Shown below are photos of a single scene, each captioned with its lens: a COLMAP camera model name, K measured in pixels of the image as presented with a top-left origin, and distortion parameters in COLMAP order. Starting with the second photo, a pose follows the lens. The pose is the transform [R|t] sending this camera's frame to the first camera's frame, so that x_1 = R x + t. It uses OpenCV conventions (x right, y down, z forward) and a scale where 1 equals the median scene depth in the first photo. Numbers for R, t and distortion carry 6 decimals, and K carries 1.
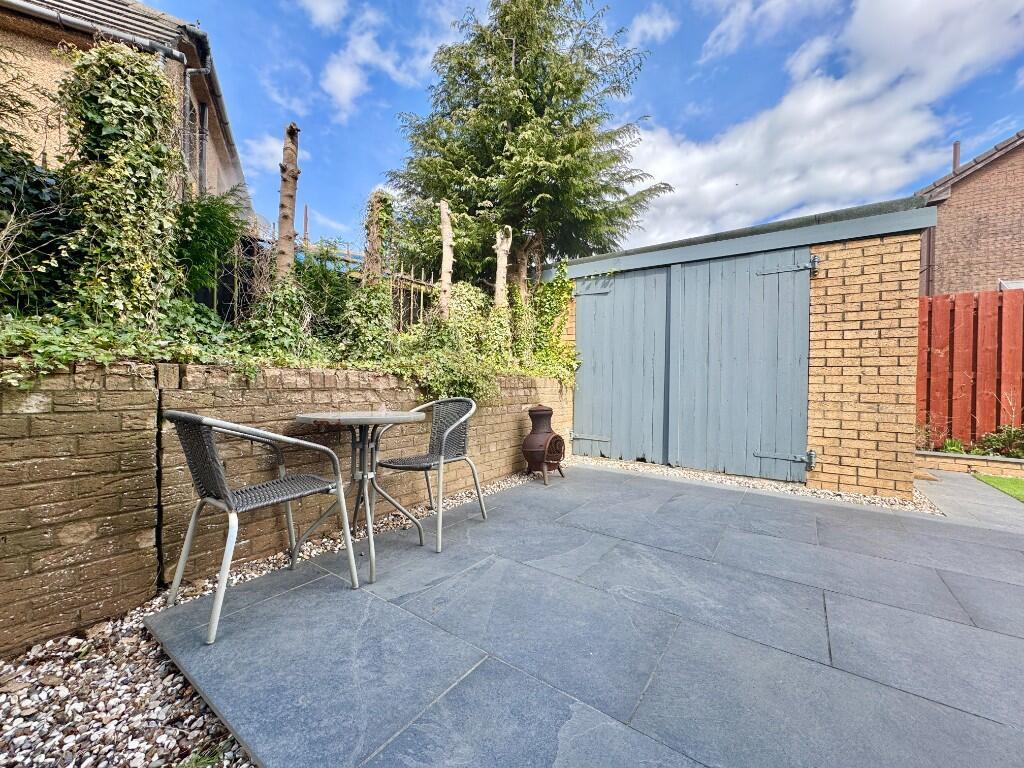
lens RADIAL K [[409.4, 0, 510.5], [0, 409.4, 382.6], [0, 0, 1]] dist [-0.000815, 0.000039]
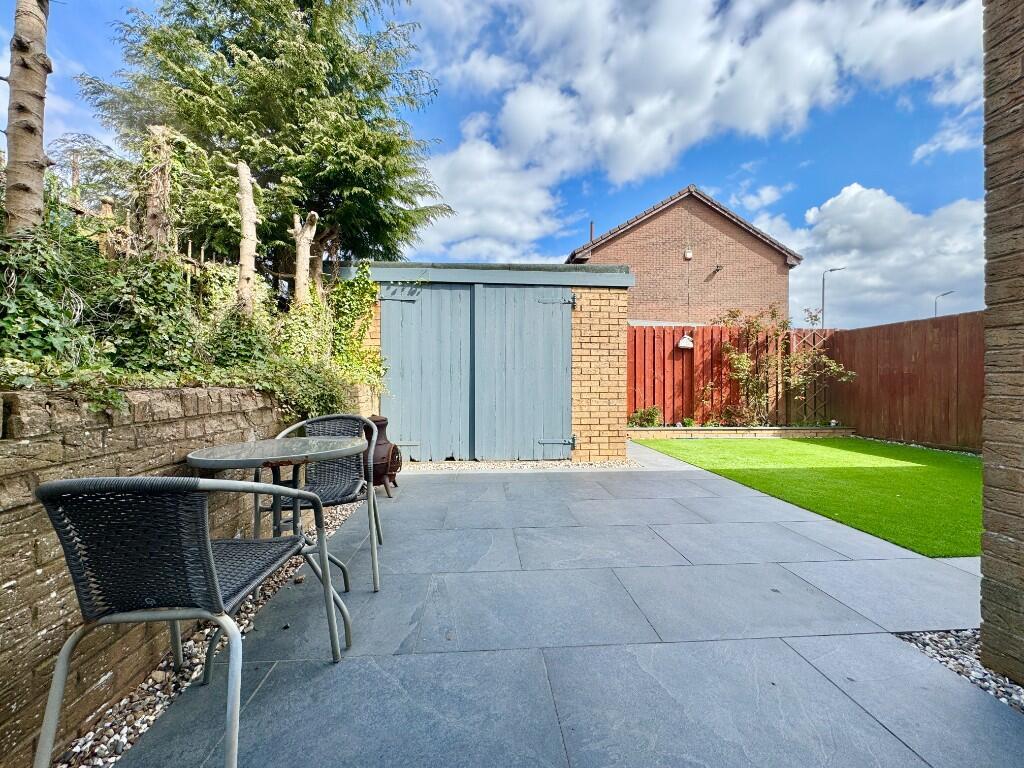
lens RADIAL K [[409.3, 0, 512.9], [0, 409.3, 382.3], [0, 0, 1]] dist [0.000267, 0.000257]
pose [[0.764958, -0.016099, 0.643879, -0.309782], [0.014485, 0.999865, 0.007791, -0.025728], [-0.643917, 0.003367, 0.765088, 0.075101]]
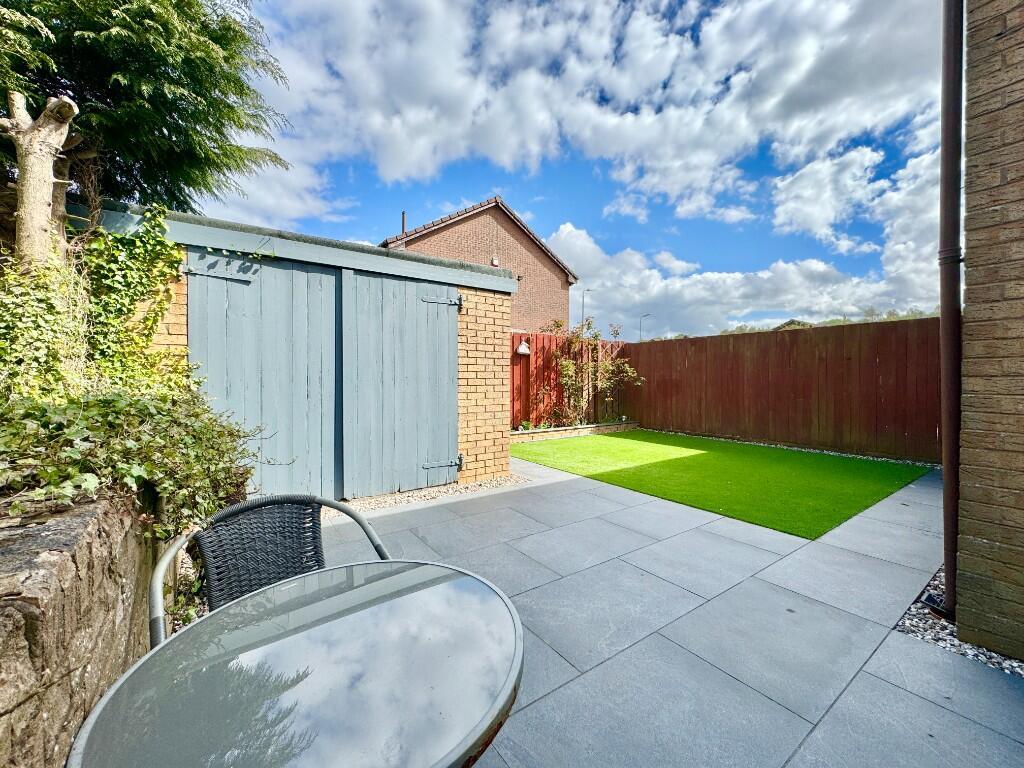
lens RADIAL K [[409.3, 0, 512.9], [0, 409.3, 382.3], [0, 0, 1]] dist [0.000267, 0.000257]
pose [[0.330266, -0.028079, 0.943470, -0.362473], [0.009119, 0.999606, 0.026558, -0.080516], [-0.943844, -0.000167, 0.330391, 0.447268]]
